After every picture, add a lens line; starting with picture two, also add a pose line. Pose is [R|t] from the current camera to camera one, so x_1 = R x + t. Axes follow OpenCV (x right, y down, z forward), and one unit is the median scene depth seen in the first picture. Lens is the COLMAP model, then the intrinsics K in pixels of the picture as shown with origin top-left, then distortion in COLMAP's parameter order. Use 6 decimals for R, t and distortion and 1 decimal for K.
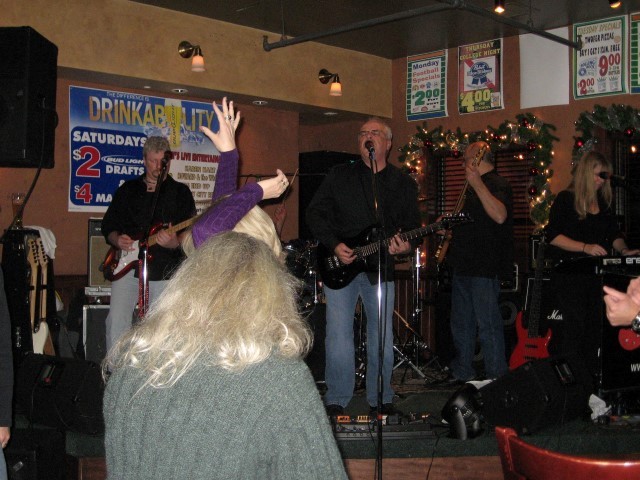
lens RADIAL K [[873.8, 0, 320.0], [0, 873.8, 240.0], [0, 0, 1]] dist [-0.143067, 0.067036]
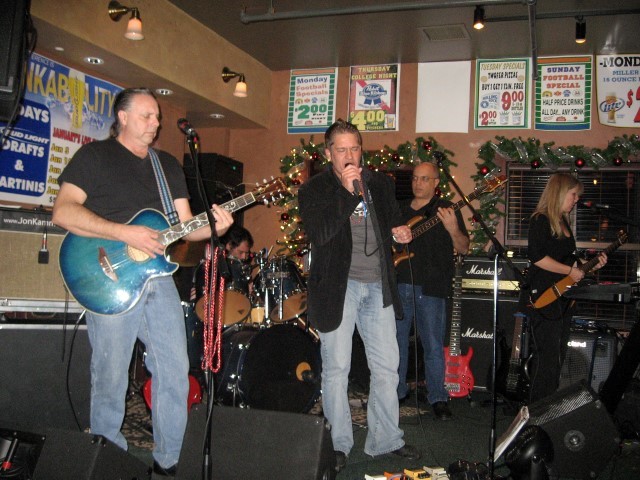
lens RADIAL K [[666.0, 0, 318.7], [0, 666.0, 235.3], [0, 0, 1]] dist [-0.124786, 0.039457]
pose [[0.903395, 0.057684, 0.424912, -0.218289], [-0.050345, 0.998325, -0.028489, 0.001739], [-0.425844, 0.004345, 0.904786, 0.338175]]
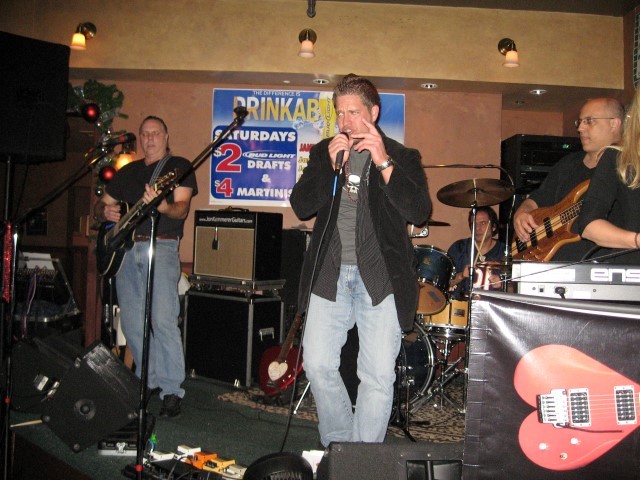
lens RADIAL K [[666.0, 0, 318.7], [0, 666.0, 235.3], [0, 0, 1]] dist [-0.124786, 0.039457]
pose [[0.714098, 0.014876, -0.699888, 0.355385], [-0.028116, 0.999577, -0.007440, 0.007106], [0.699481, 0.024991, 0.714214, 0.459109]]
